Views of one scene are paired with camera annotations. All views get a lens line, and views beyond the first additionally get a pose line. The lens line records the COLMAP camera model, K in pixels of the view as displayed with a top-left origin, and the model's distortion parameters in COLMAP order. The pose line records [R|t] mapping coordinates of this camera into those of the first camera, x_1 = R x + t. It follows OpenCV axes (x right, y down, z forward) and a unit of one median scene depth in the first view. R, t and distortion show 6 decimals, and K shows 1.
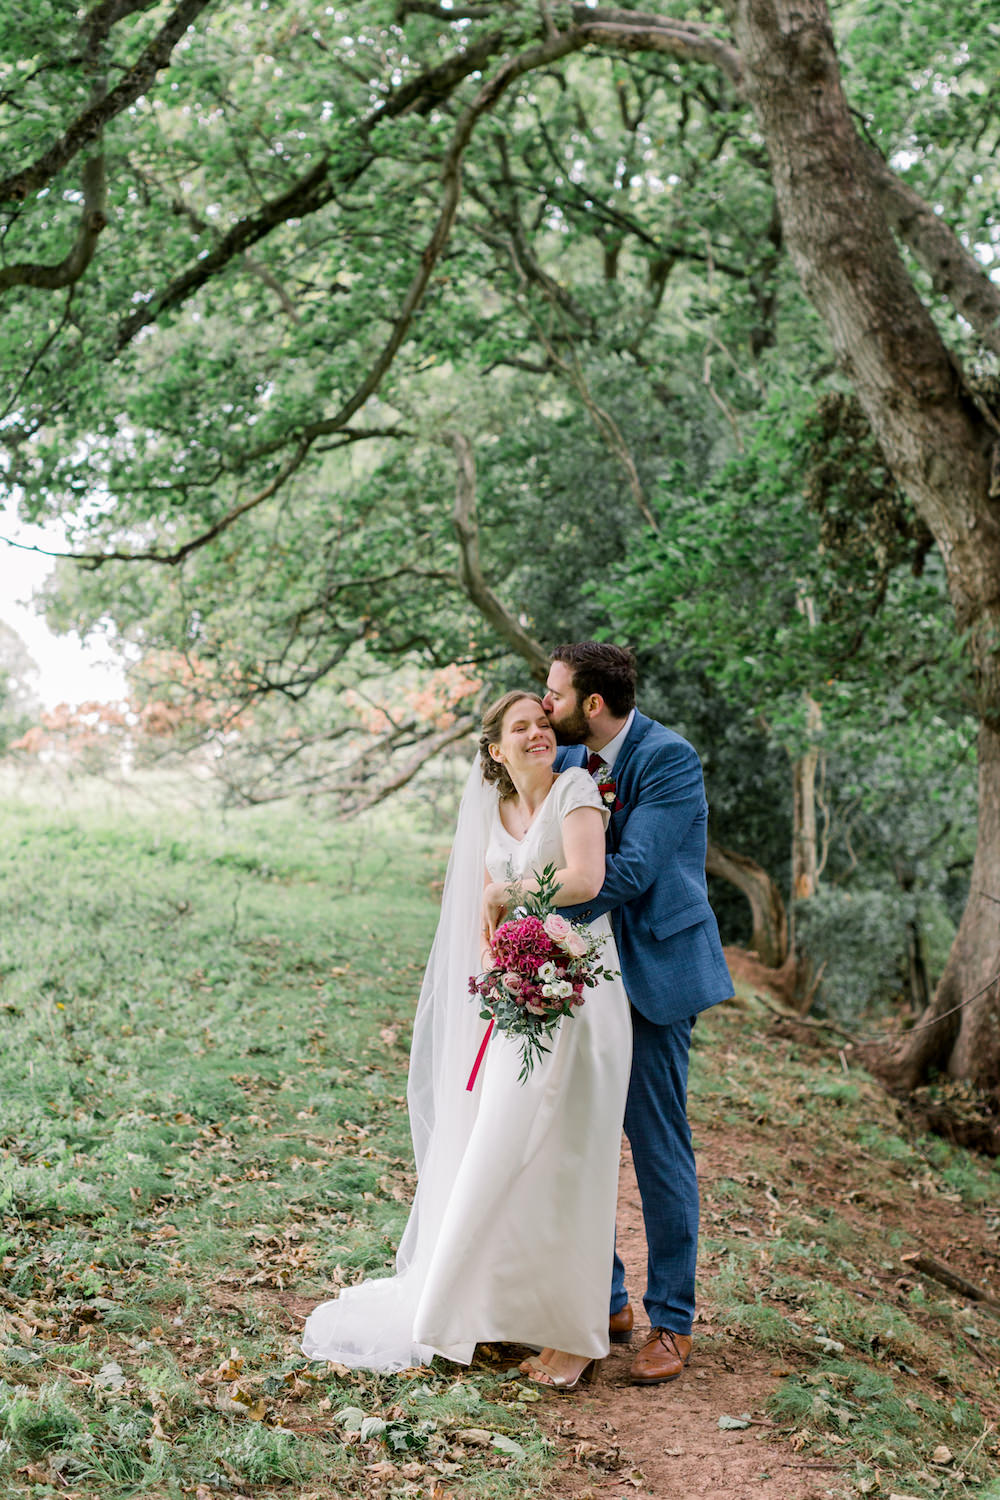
lens RADIAL K [[2323.1, 0, 443.9], [0, 2323.1, 748.4], [0, 0, 1]] dist [-0.004756, 0.110158]
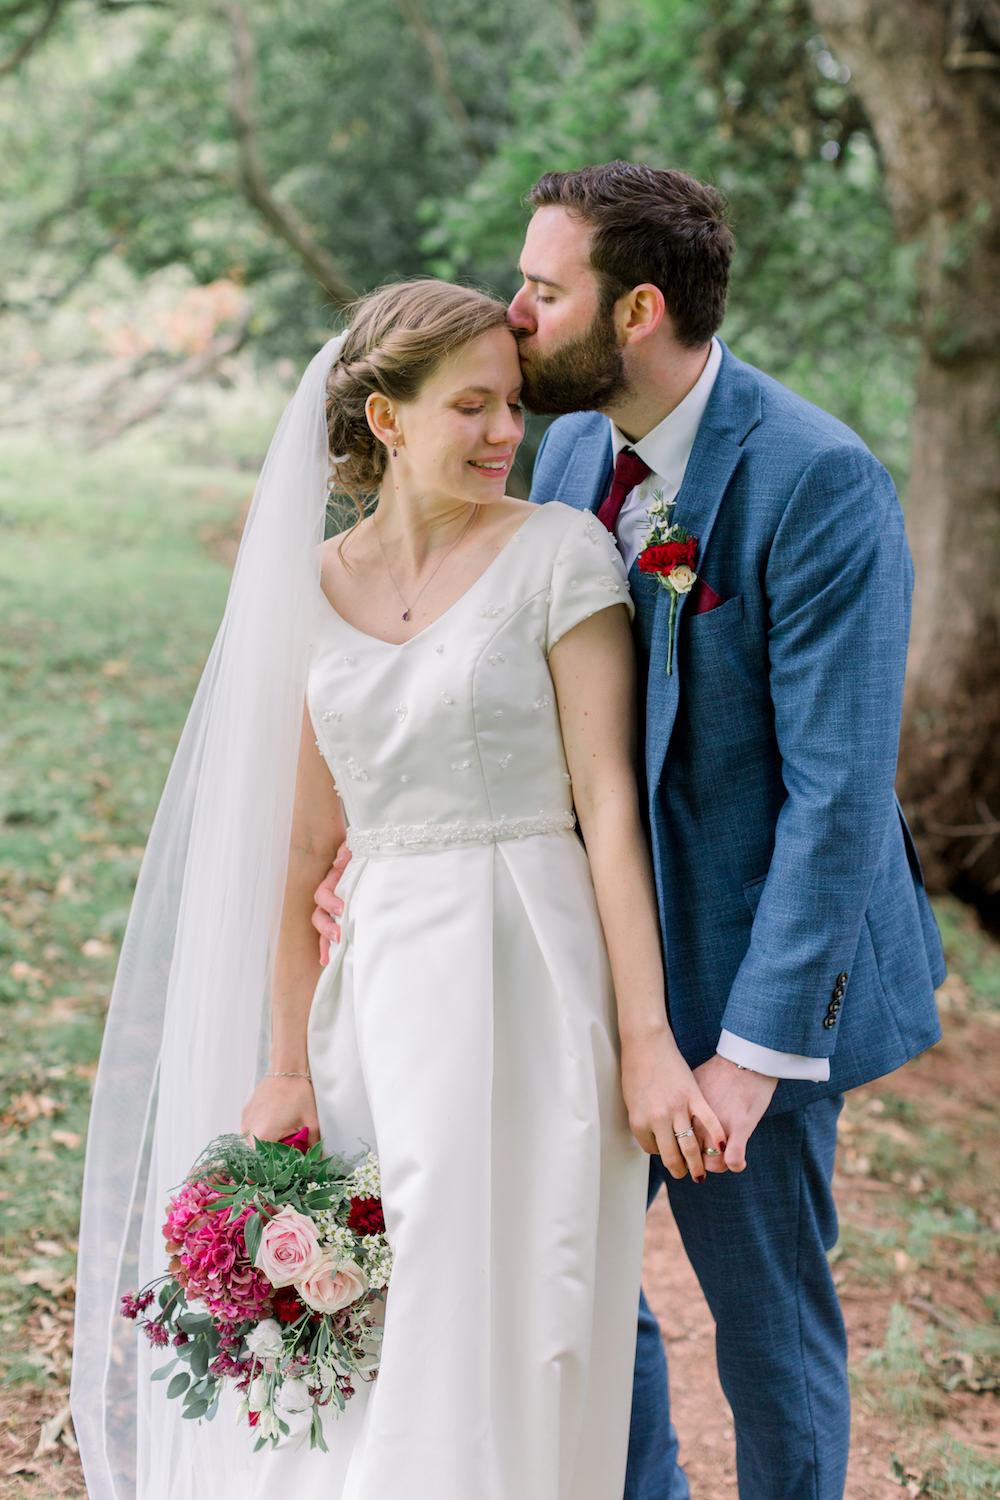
lens RADIAL K [[2323.1, 0, 443.9], [0, 2323.1, 748.4], [0, 0, 1]] dist [-0.004756, 0.110158]
pose [[0.993838, 0.000121, 0.110840, -0.011872], [-0.017550, 0.987557, 0.156281, -0.000568], [-0.109442, -0.157263, 0.981474, 0.118652]]
